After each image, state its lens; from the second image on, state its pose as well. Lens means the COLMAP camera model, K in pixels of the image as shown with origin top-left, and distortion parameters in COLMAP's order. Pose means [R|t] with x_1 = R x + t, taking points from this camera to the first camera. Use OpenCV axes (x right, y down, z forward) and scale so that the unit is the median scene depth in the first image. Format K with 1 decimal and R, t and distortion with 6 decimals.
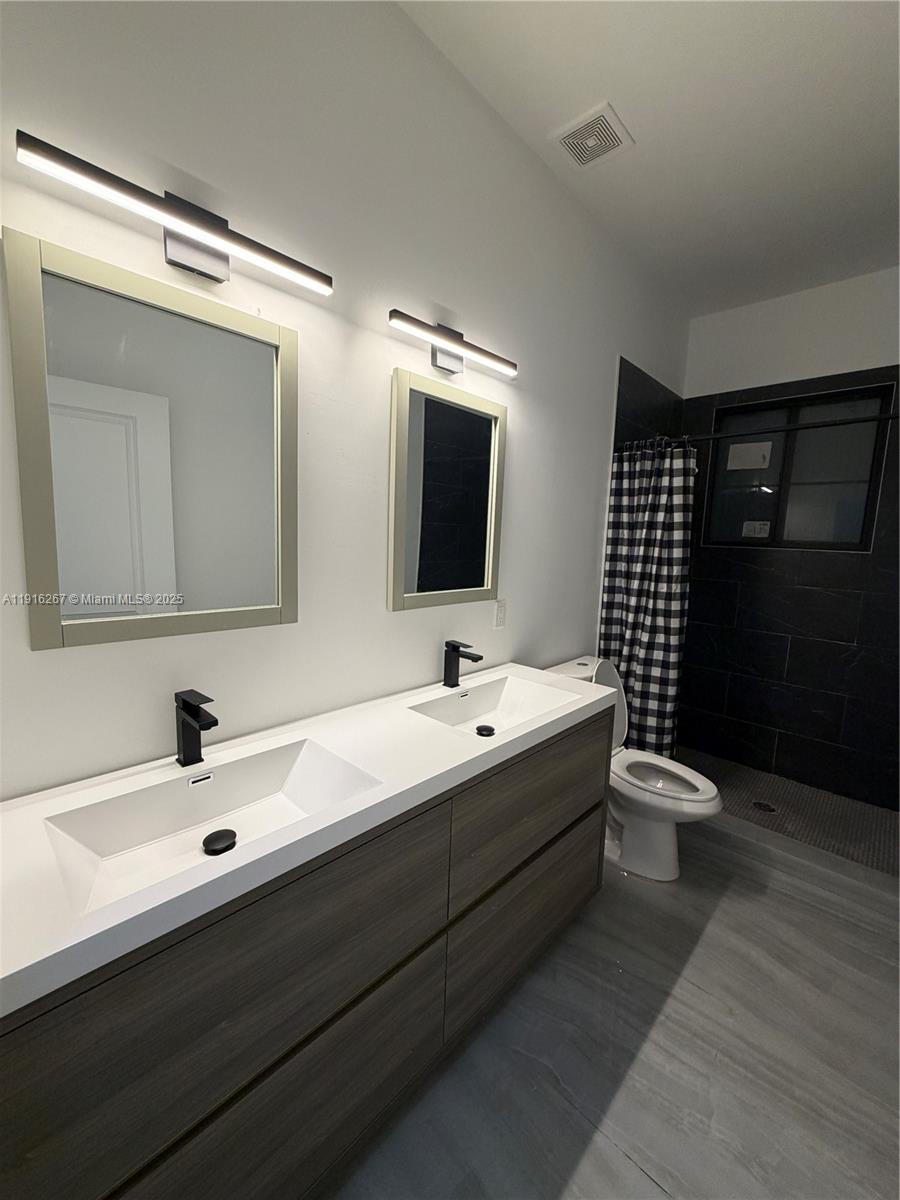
lens RADIAL K [[477.9, 0, 448.0], [0, 477.9, 599.8], [0, 0, 1]] dist [0.000109, 0.000189]
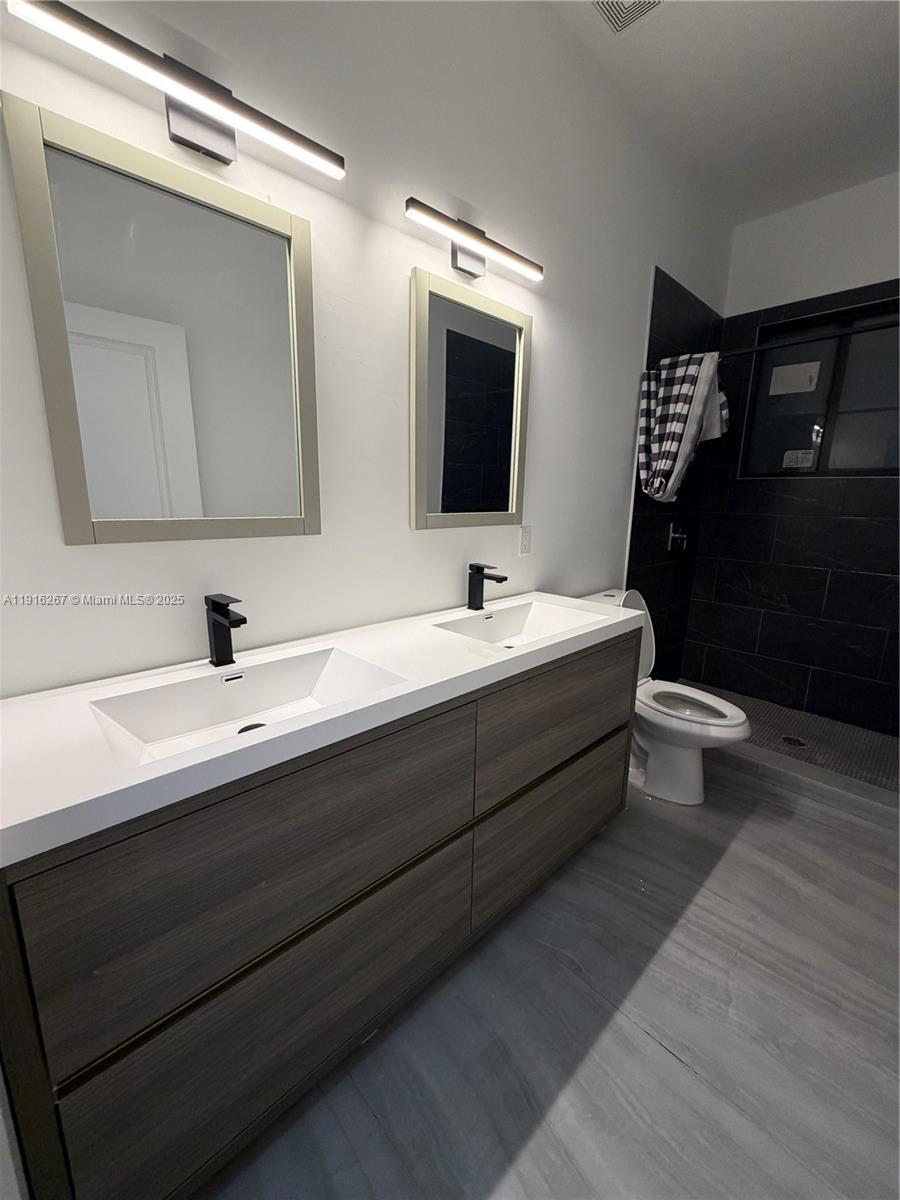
lens RADIAL K [[477.9, 0, 447.9], [0, 477.9, 599.5], [0, 0, 1]] dist [0.000109, 0.000189]
pose [[0.998597, -0.008748, -0.052229, 0.001114], [0.013051, 0.996496, 0.082612, 0.089589], [0.051323, -0.083178, 0.995212, 0.006000]]
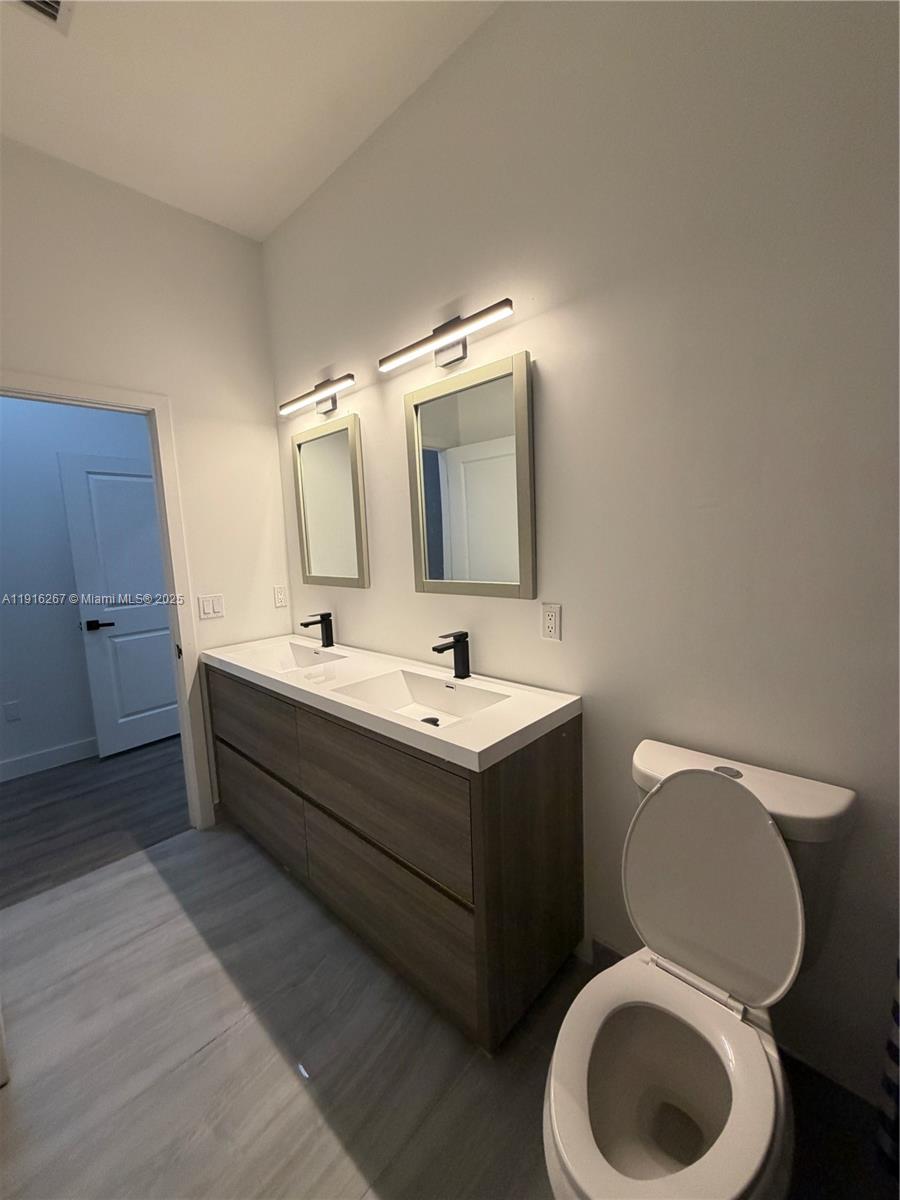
lens RADIAL K [[477.9, 0, 451.1], [0, 477.9, 595.8], [0, 0, 1]] dist [0.000109, 0.000189]
pose [[0.003585, 0.091153, -0.995830, 1.124862], [-0.083893, 0.992354, 0.090533, -0.085466], [0.996468, 0.083218, 0.011204, 1.097019]]
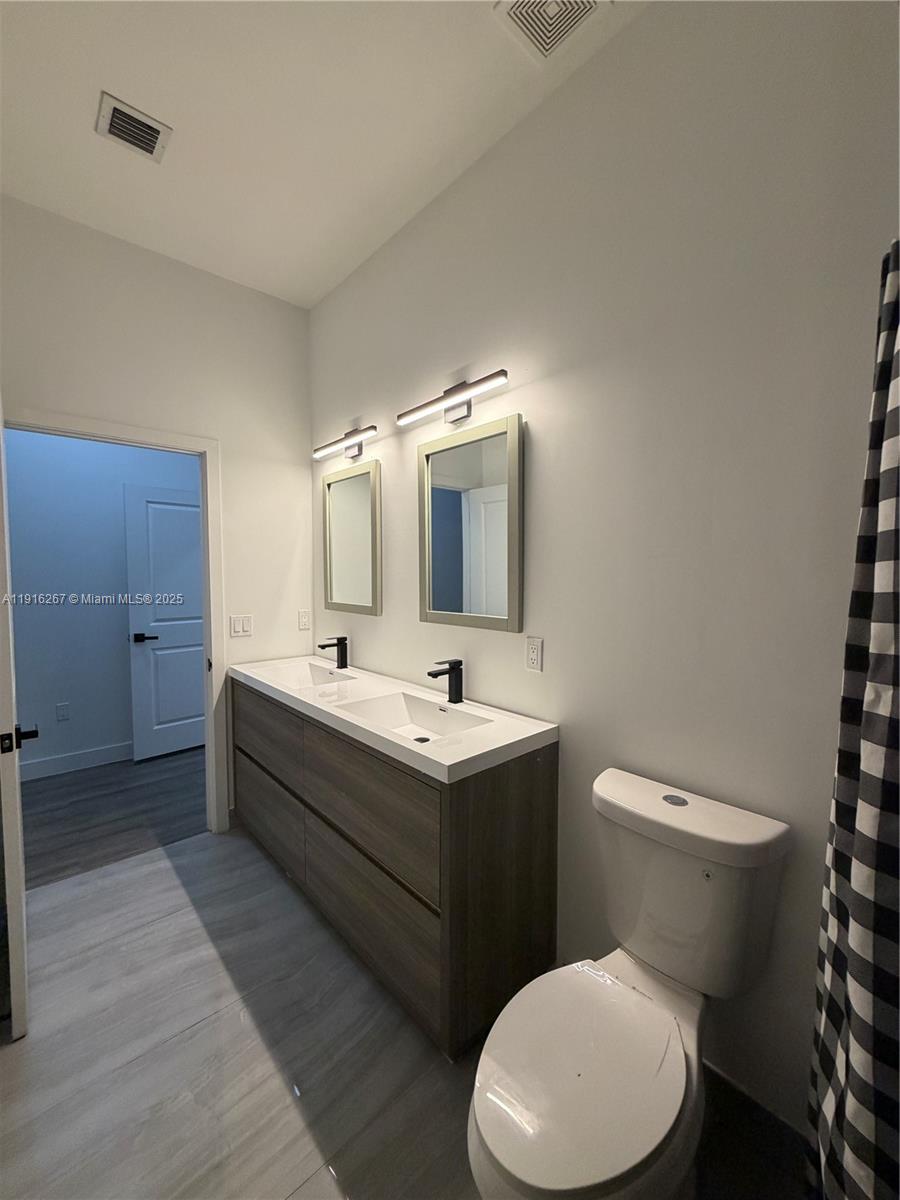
lens RADIAL K [[477.9, 0, 452.8], [0, 477.9, 596.6], [0, 0, 1]] dist [0.000109, 0.000189]
pose [[-0.071715, 0.022832, -0.997164, 1.231977], [-0.127157, 0.991371, 0.031844, -0.099930], [0.989287, 0.129080, -0.068193, 1.194934]]
